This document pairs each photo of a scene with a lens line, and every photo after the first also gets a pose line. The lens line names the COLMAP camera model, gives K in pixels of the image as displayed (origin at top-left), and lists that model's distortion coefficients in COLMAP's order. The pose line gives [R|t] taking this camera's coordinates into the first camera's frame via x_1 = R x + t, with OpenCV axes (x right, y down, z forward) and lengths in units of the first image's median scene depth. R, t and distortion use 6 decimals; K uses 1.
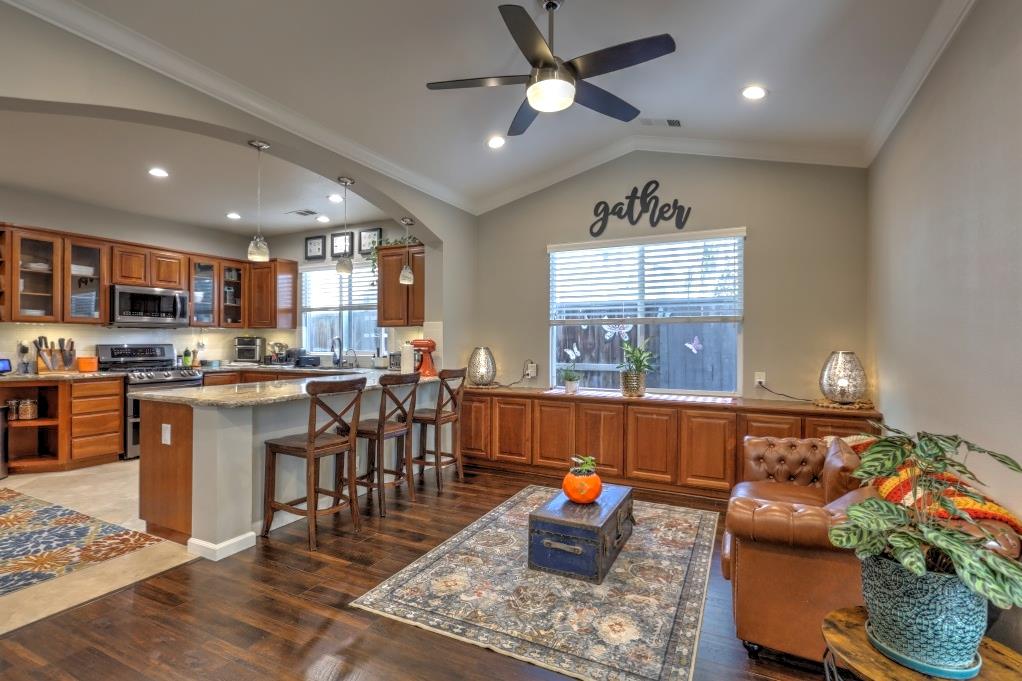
lens RADIAL K [[488.4, 0, 508.2], [0, 488.4, 342.3], [0, 0, 1]] dist [-0.002541, 0.000086]
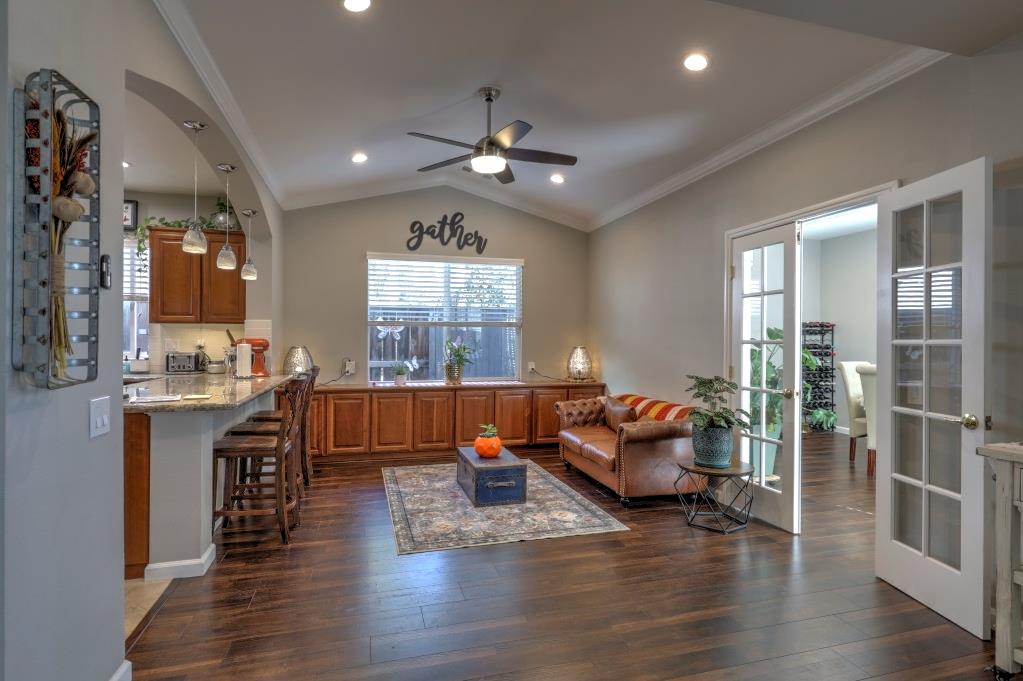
lens RADIAL K [[526.2, 0, 512.2], [0, 526.2, 340.2], [0, 0, 1]] dist [-0.004231, -0.000196]
pose [[0.733564, 0.000839, 0.679620, -0.540096], [0.000046, 0.999999, -0.001284, -0.000751], [-0.679620, 0.000973, 0.733564, -0.089782]]
